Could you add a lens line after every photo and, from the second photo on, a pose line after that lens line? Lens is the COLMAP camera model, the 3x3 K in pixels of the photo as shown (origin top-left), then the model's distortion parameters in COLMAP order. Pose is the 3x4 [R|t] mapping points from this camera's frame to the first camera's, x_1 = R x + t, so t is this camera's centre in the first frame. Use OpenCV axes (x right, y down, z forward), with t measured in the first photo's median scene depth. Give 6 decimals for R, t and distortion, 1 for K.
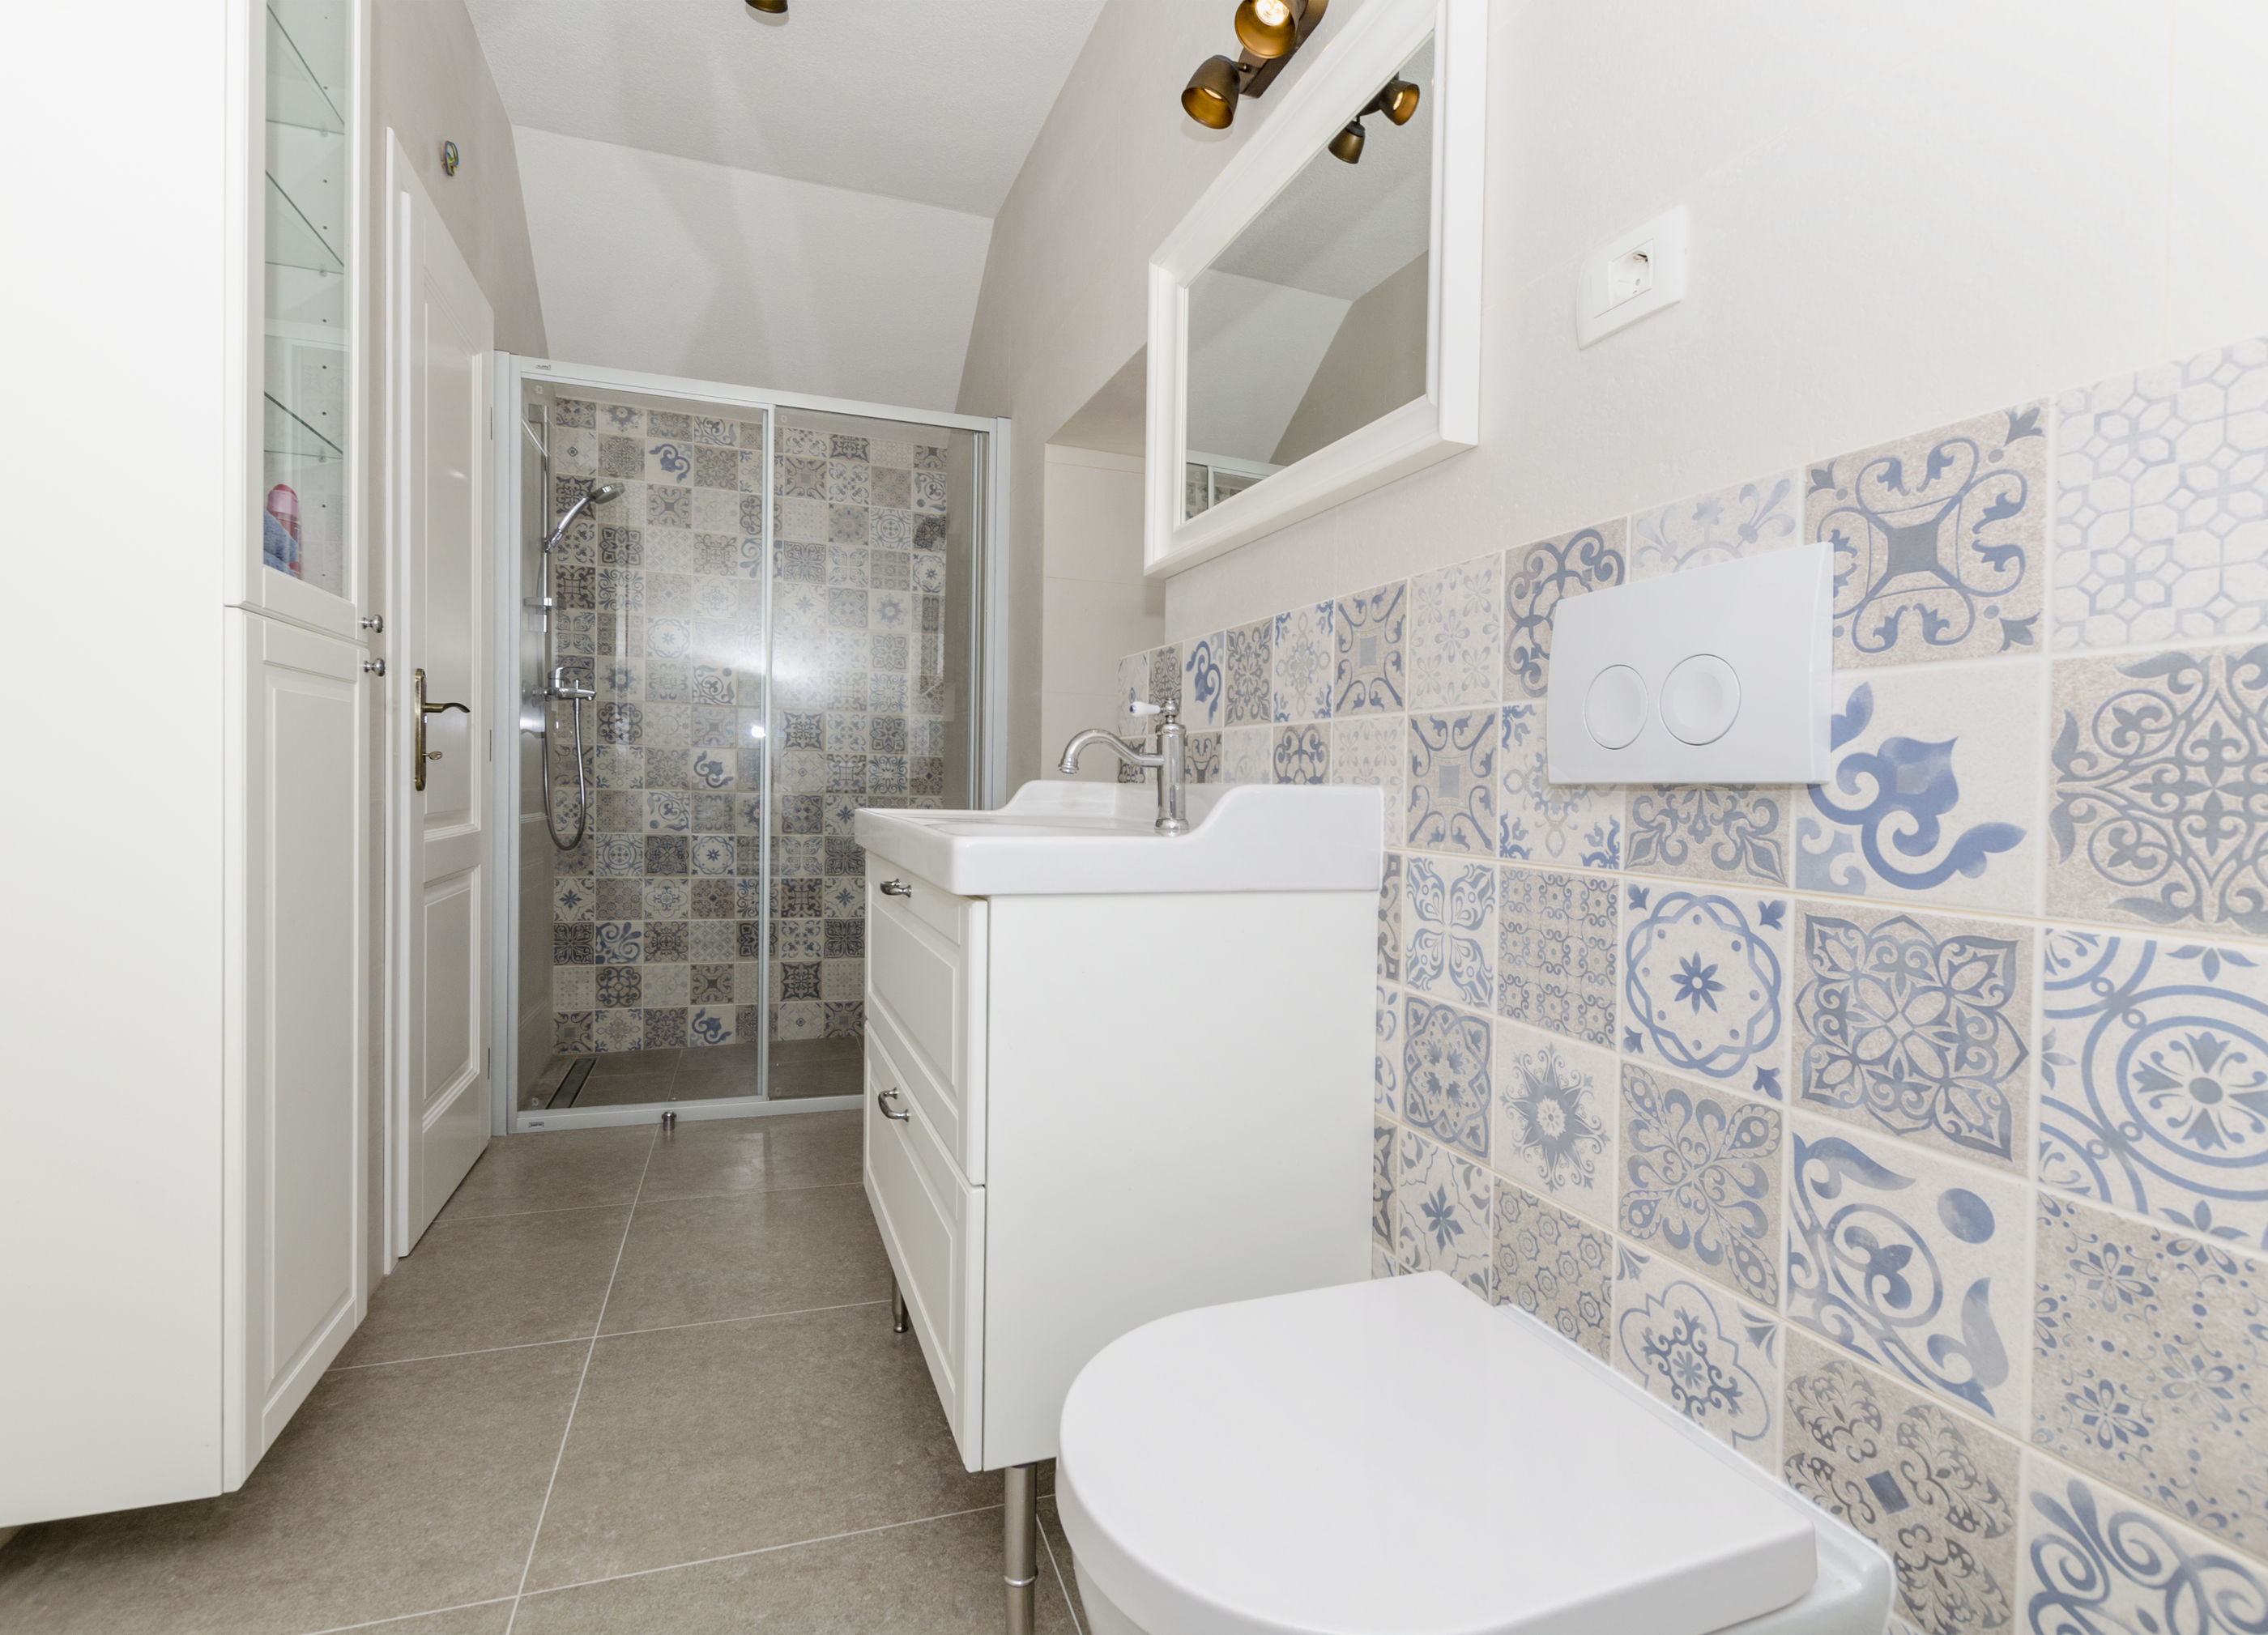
lens RADIAL K [[1077.2, 0, 1121.1], [0, 1077.2, 769.3], [0, 0, 1]] dist [0.006591, -0.003180]
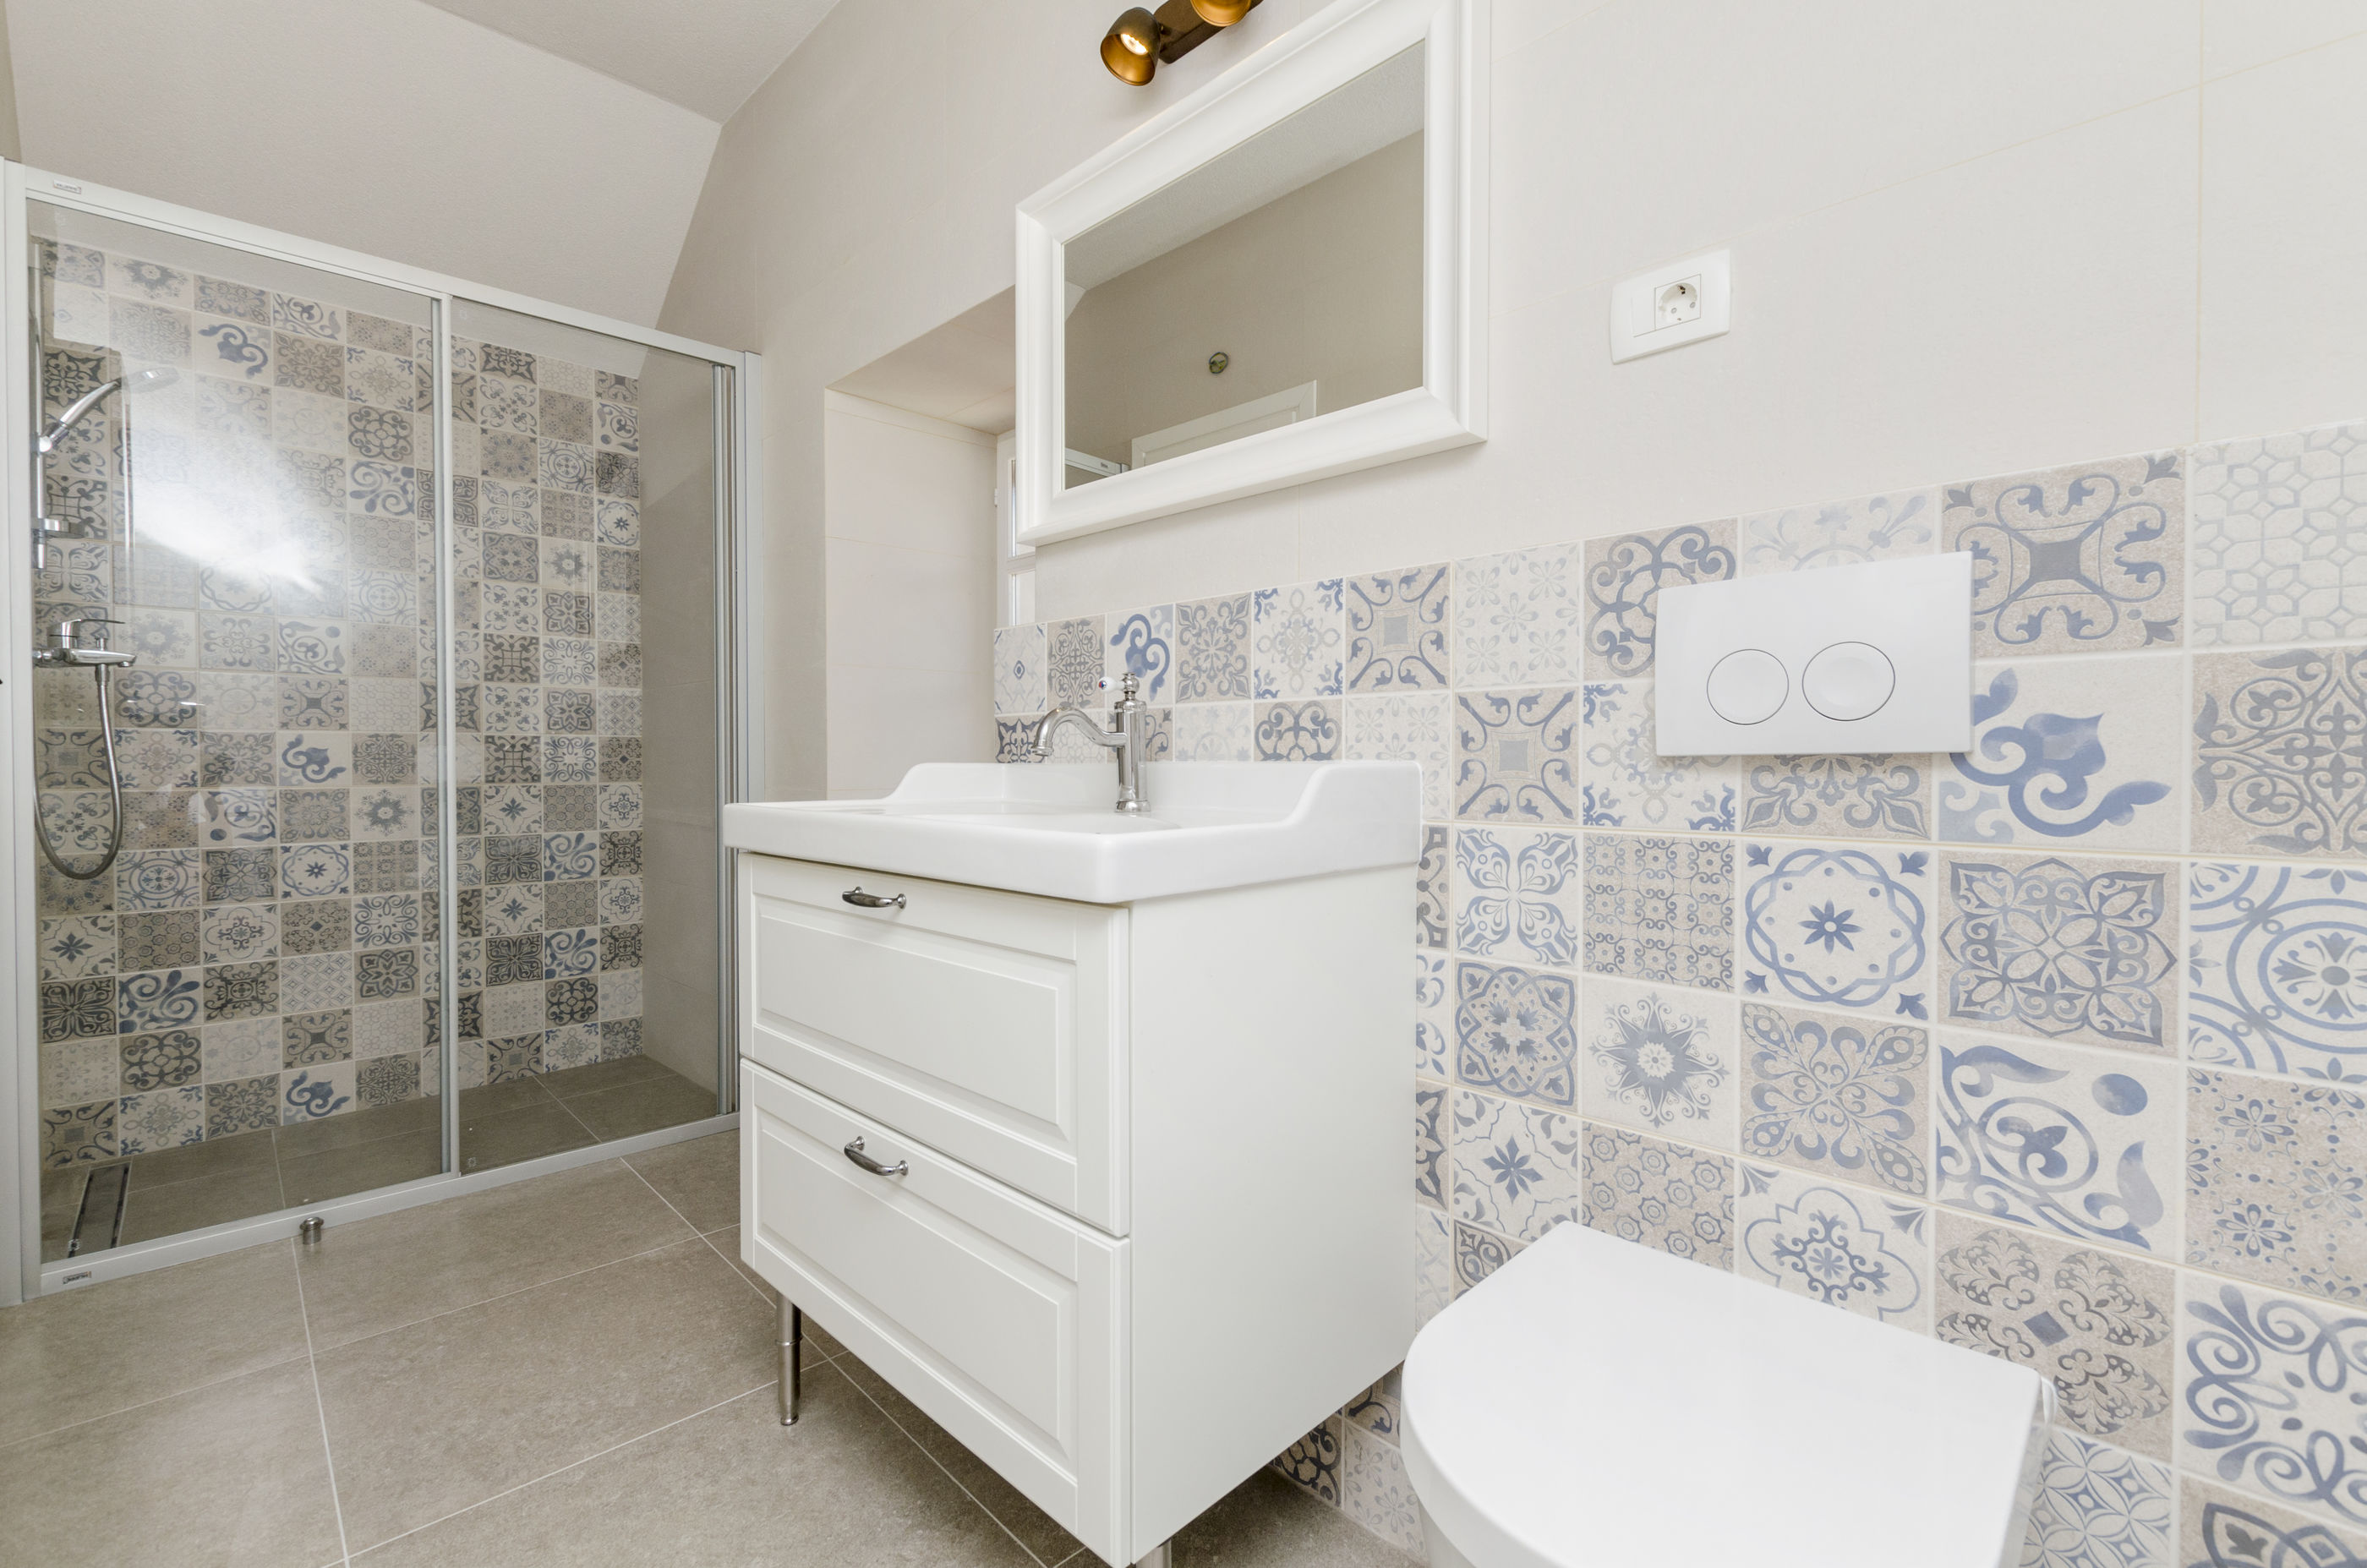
lens RADIAL K [[1030.6, 0, 1182.6], [0, 1030.6, 739.2], [0, 0, 1]] dist [0.009931, -0.004705]
pose [[0.904363, -0.019838, 0.426303, -0.496563], [0.019696, 0.999795, 0.004741, -0.018936], [-0.426310, 0.004109, 0.904568, 0.261977]]
